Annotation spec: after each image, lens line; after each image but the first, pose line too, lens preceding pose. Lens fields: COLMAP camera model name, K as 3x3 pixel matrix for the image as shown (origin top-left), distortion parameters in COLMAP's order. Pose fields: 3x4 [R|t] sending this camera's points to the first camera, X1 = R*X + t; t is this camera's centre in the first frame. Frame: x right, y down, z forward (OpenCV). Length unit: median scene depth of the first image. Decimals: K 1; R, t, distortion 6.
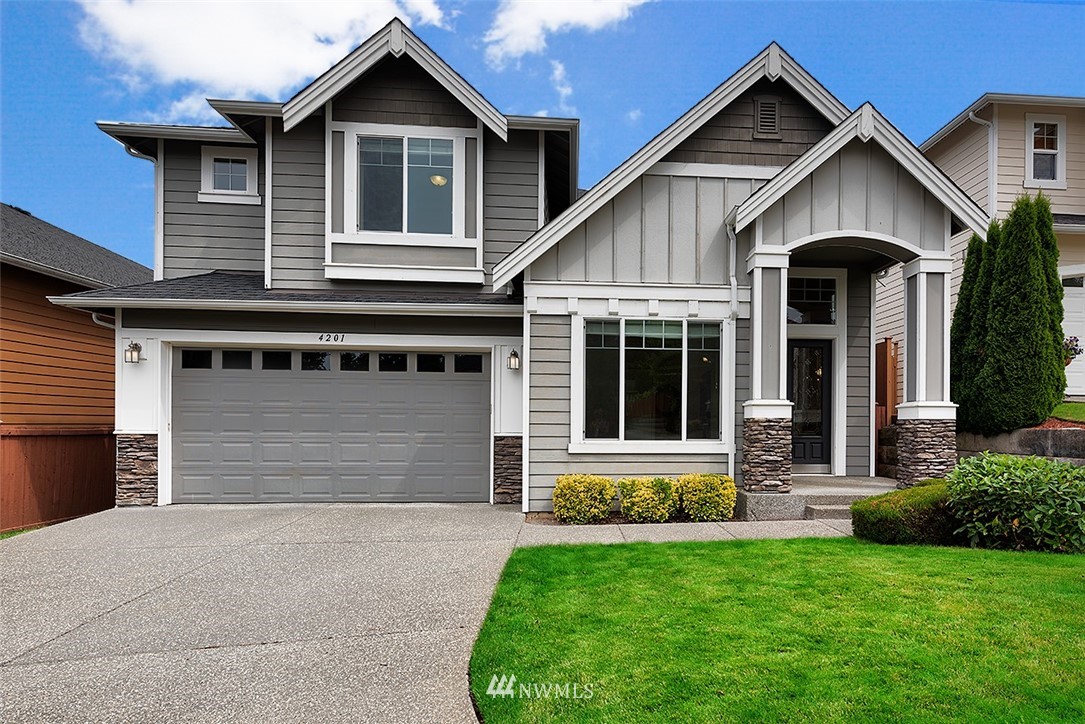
lens RADIAL K [[846.1, 0, 542.3], [0, 846.1, 371.4], [0, 0, 1]] dist [0.006327, -0.001037]
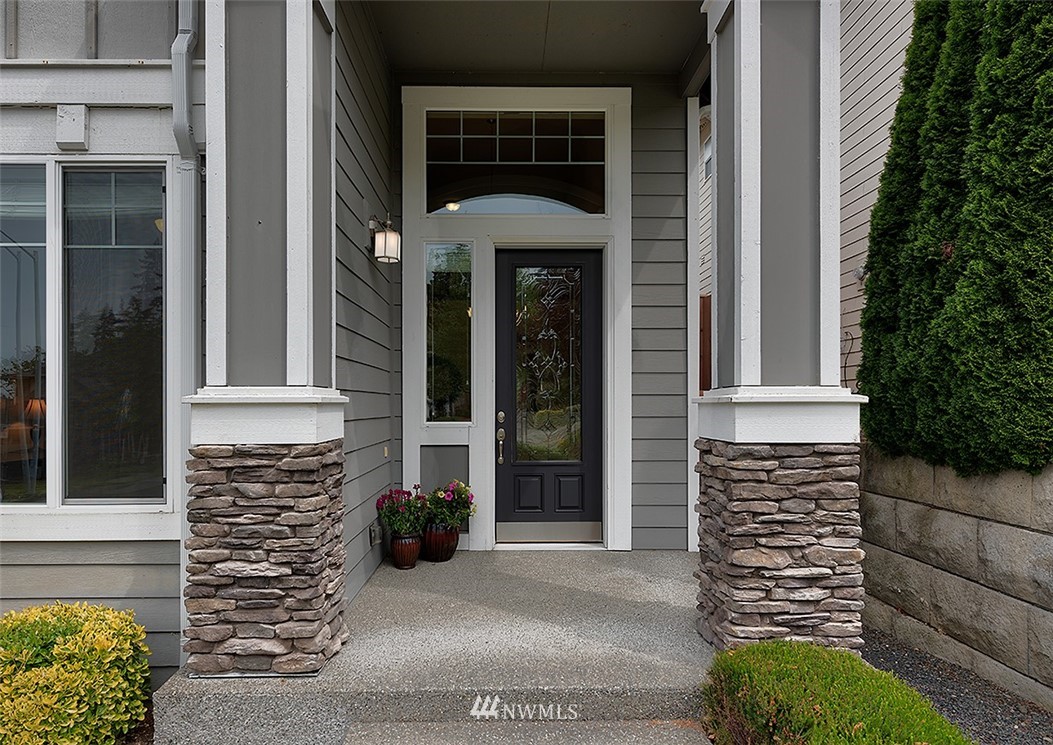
lens RADIAL K [[658.7, 0, 526.7], [0, 658.7, 362.1], [0, 0, 1]] dist [0.010642, -0.001055]
pose [[0.994259, -0.013335, -0.106170, 0.392090], [0.014520, 0.999841, 0.010395, 0.022311], [0.106015, -0.011877, 0.994294, 0.743666]]
